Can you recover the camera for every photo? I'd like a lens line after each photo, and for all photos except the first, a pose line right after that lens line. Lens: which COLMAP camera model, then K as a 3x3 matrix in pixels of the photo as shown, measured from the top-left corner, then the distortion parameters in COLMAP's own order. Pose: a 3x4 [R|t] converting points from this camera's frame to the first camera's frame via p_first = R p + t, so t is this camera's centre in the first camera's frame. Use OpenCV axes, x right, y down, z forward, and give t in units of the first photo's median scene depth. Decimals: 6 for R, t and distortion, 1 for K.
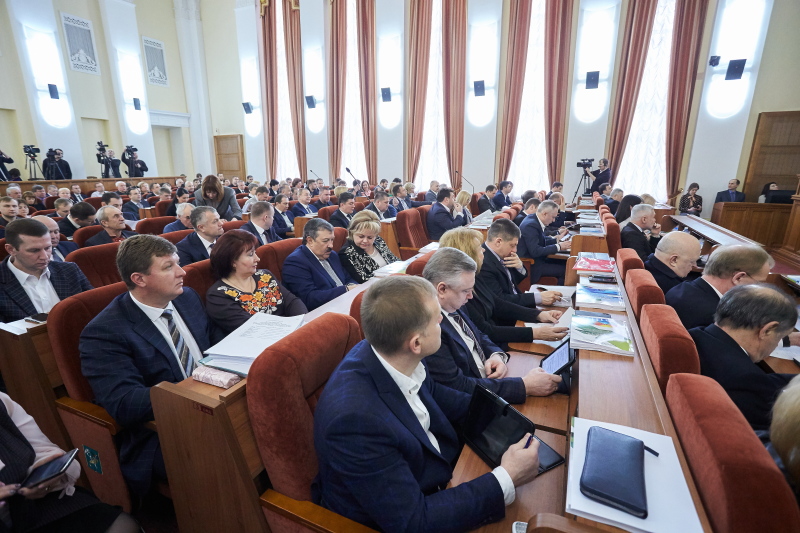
lens RADIAL K [[391.6, 0, 400.0], [0, 391.6, 266.5], [0, 0, 1]] dist [-0.001828, 0.000381]
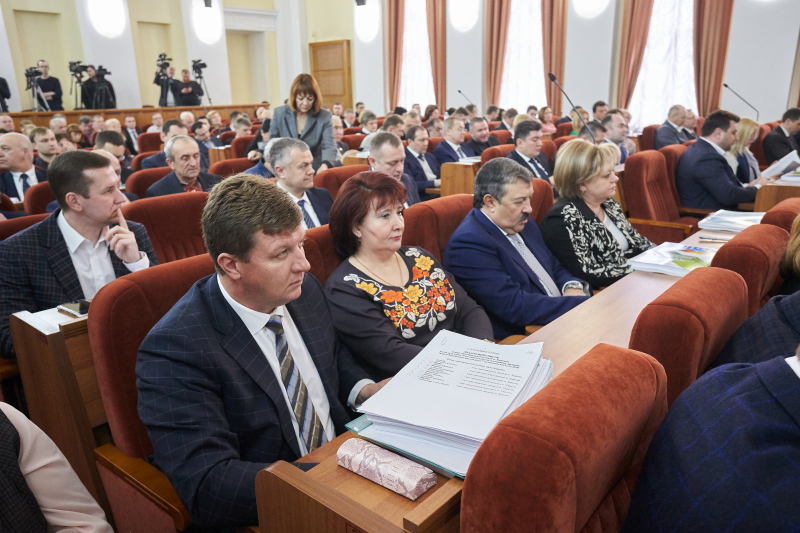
lens RADIAL K [[619.4, 0, 400.0], [0, 619.4, 266.5], [0, 0, 1]] dist [0.032462, 0.000637]
pose [[0.961322, 0.057865, -0.269281, -0.131134], [-0.051502, 0.998203, 0.030639, 0.010019], [0.270570, -0.015585, 0.962574, 0.144460]]
